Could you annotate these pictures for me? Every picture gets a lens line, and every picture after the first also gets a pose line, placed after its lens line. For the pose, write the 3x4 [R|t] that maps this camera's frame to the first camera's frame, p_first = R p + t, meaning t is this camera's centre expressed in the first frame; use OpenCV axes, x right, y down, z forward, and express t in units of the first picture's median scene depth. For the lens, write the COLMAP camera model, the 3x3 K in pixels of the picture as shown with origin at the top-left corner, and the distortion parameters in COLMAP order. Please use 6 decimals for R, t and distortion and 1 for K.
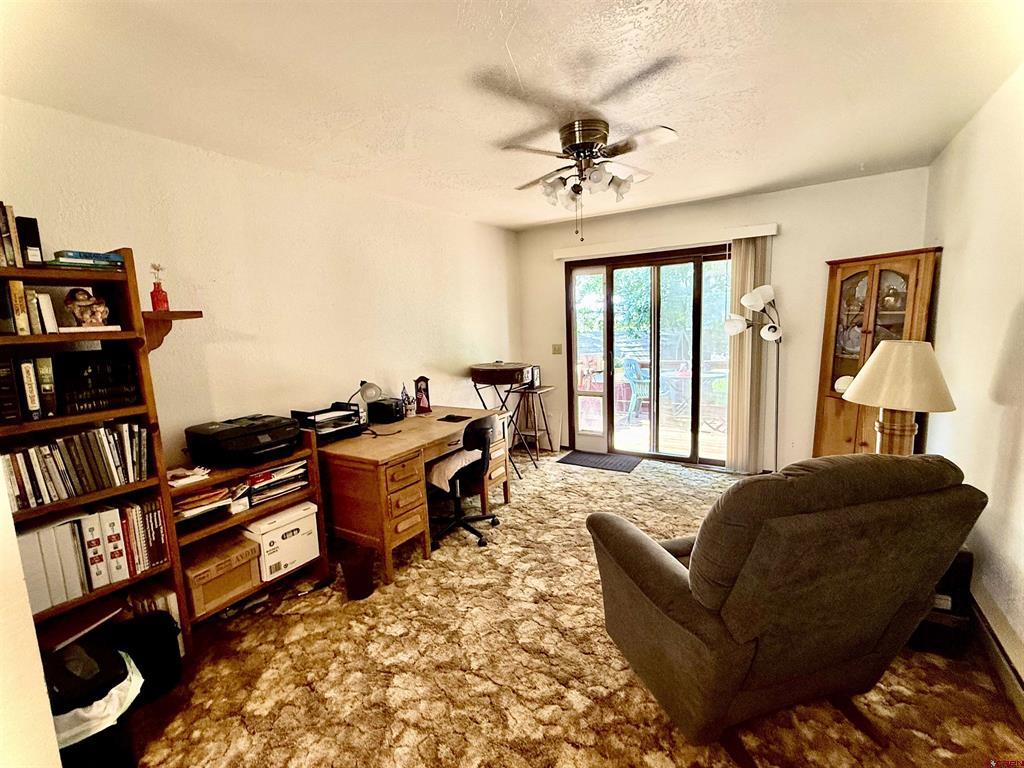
lens RADIAL K [[460.1, 0, 510.8], [0, 460.1, 385.4], [0, 0, 1]] dist [0.000662, -0.000064]
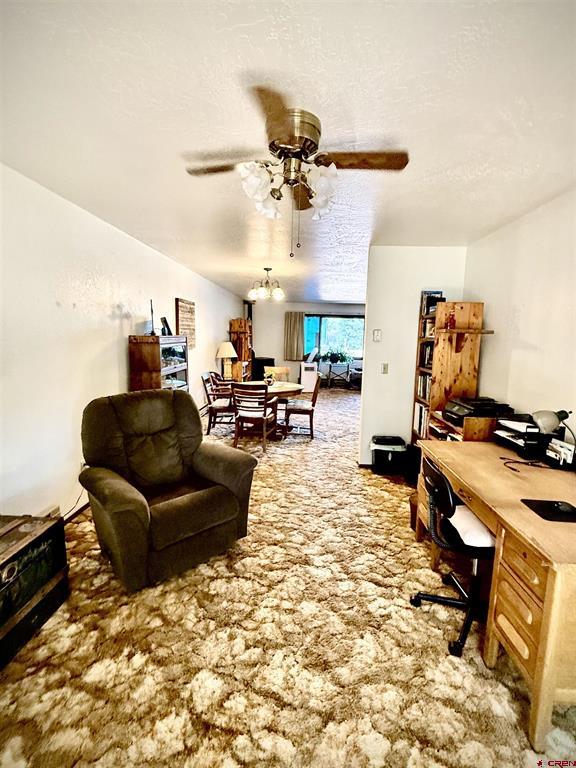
lens RADIAL K [[345.1, 0, 286.6], [0, 345.1, 382.9], [0, 0, 1]] dist [0.000662, -0.000064]
pose [[-0.874014, 0.102018, -0.475070, 0.486127], [-0.042187, 0.958086, 0.283356, -0.260186], [0.484065, 0.267699, -0.833077, 1.545538]]
